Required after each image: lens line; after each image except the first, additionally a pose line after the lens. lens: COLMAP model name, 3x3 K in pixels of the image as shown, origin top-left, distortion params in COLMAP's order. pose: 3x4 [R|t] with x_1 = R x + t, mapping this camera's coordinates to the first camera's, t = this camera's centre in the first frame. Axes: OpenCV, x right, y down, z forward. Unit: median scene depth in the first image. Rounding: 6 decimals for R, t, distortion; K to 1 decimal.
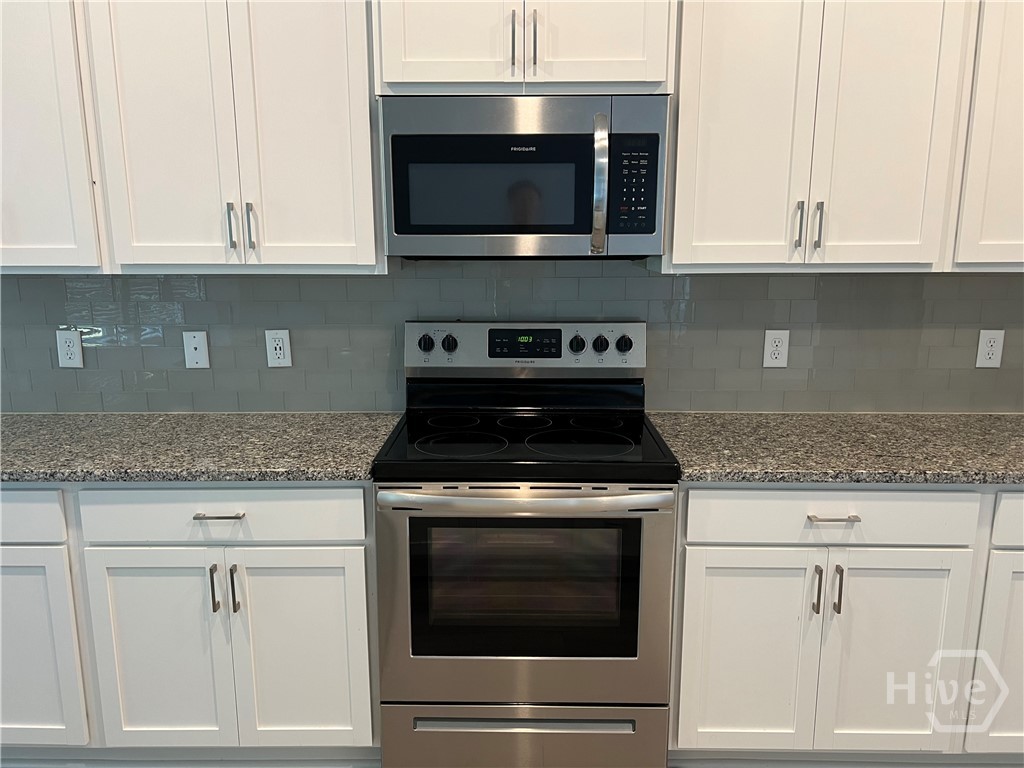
lens RADIAL K [[762.6, 0, 515.1], [0, 762.6, 396.3], [0, 0, 1]] dist [0.026018, -0.040218]
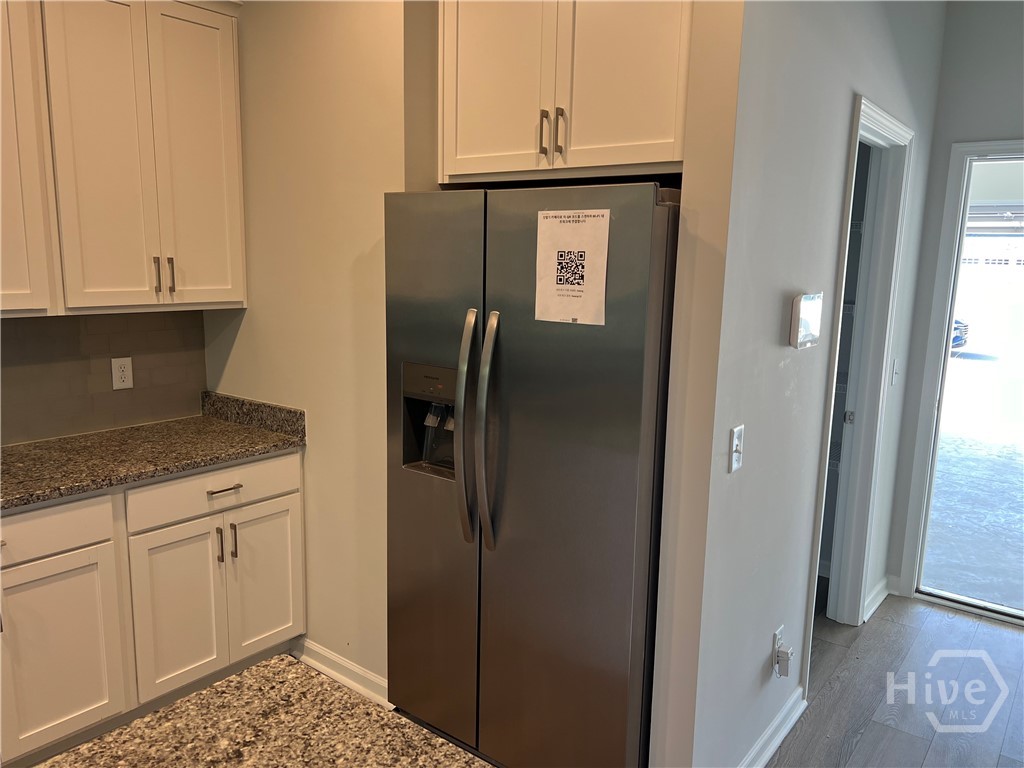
lens RADIAL K [[762.6, 0, 514.6], [0, 762.6, 387.6], [0, 0, 1]] dist [0.026018, -0.040218]
pose [[0.590396, -0.119655, 0.798195, 0.024499], [0.141235, 0.989007, 0.043793, -0.006516], [-0.794660, 0.086878, 0.600805, -0.263986]]
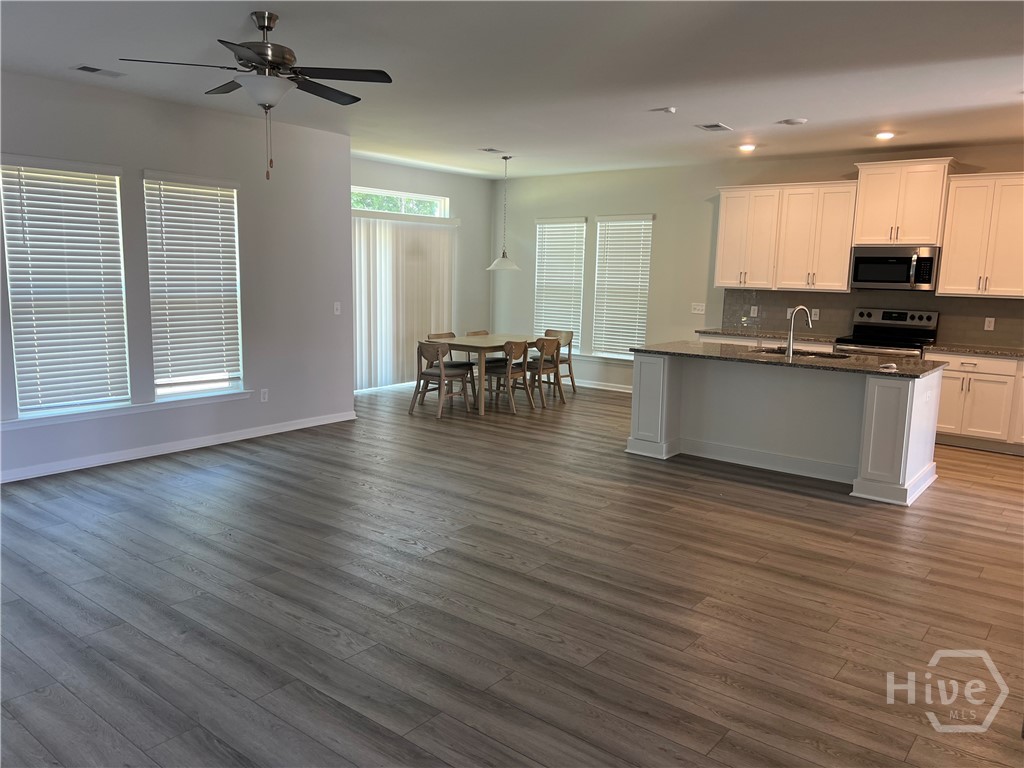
lens RADIAL K [[762.6, 0, 492.1], [0, 762.6, 384.9], [0, 0, 1]] dist [0.026018, -0.040218]
pose [[0.772652, 0.114560, -0.624408, 0.899936], [-0.152624, 0.988256, -0.007544, 0.600112], [0.616210, 0.101128, 0.781062, -3.053238]]
